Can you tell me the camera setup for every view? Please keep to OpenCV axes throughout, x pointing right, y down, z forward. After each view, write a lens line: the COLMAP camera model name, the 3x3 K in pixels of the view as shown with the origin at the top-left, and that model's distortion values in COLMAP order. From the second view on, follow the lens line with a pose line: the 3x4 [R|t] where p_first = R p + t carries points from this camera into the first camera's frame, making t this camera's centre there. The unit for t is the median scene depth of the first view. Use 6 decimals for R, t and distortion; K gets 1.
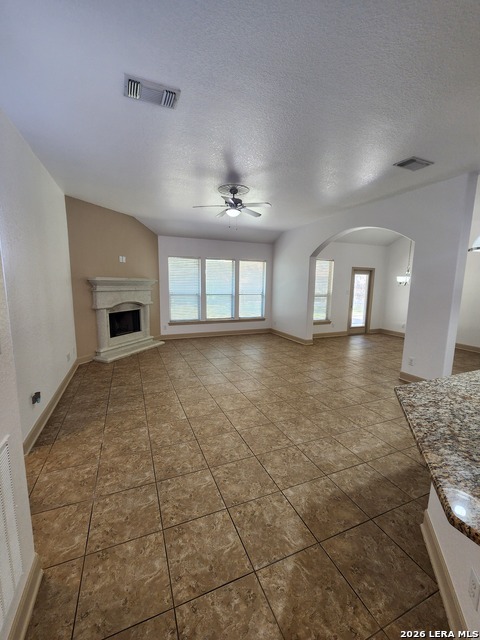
lens RADIAL K [[263.2, 0, 235.6], [0, 263.2, 319.7], [0, 0, 1]] dist [0.000272, 0.000867]
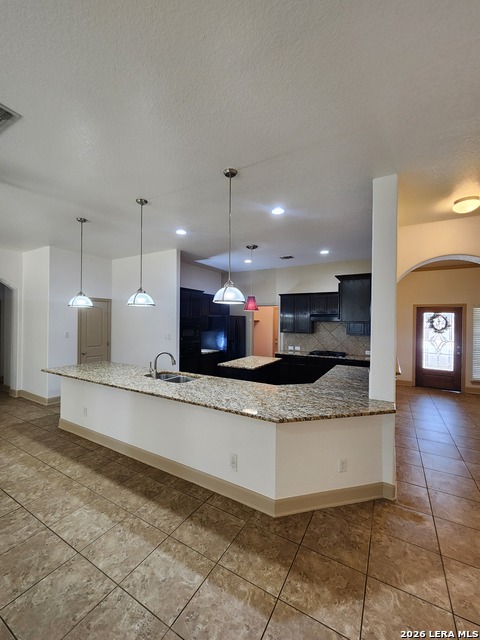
lens RADIAL K [[263.2, 0, 238.5], [0, 263.2, 318.8], [0, 0, 1]] dist [0.000272, 0.000867]
pose [[-0.605459, -0.017374, 0.795687, -0.049978], [0.092617, 0.991431, 0.092122, -0.080798], [-0.790469, 0.129470, -0.598661, 0.483749]]
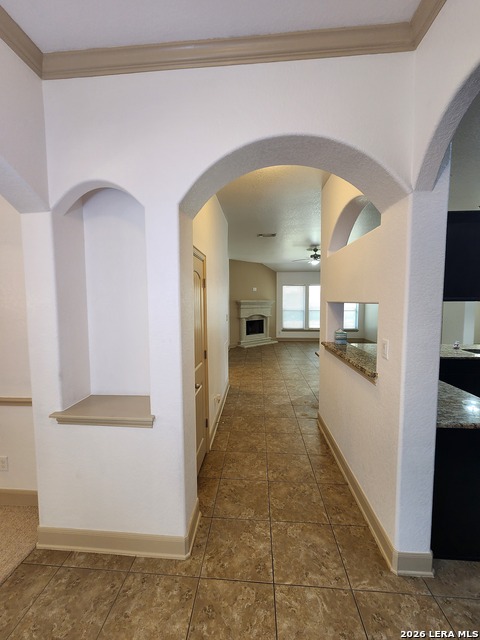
lens RADIAL K [[263.2, 0, 238.6], [0, 263.2, 319.7], [0, 0, 1]] dist [0.000272, 0.000867]
pose [[0.894504, 0.015288, -0.446798, 0.209431], [-0.046547, 0.997168, -0.059068, 0.061699], [0.444629, 0.073634, 0.892683, -0.482725]]
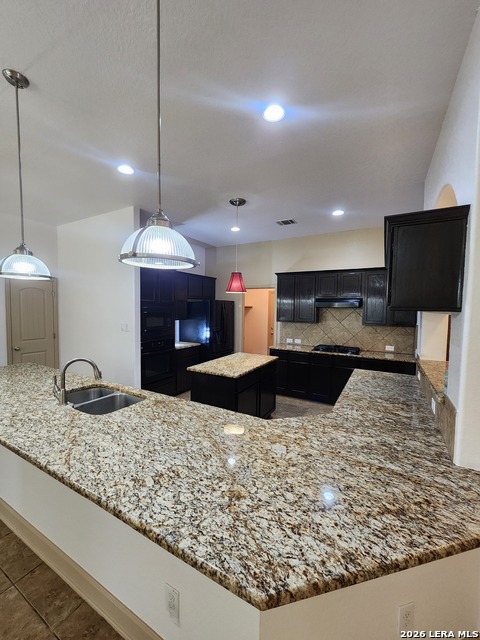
lens RADIAL K [[263.2, 0, 239.3], [0, 263.2, 319.5], [0, 0, 1]] dist [0.000272, 0.000867]
pose [[-0.616176, -0.061017, 0.785242, 0.098155], [0.088457, 0.985325, 0.145977, -0.054614], [-0.782626, 0.159408, -0.601736, 0.328055]]
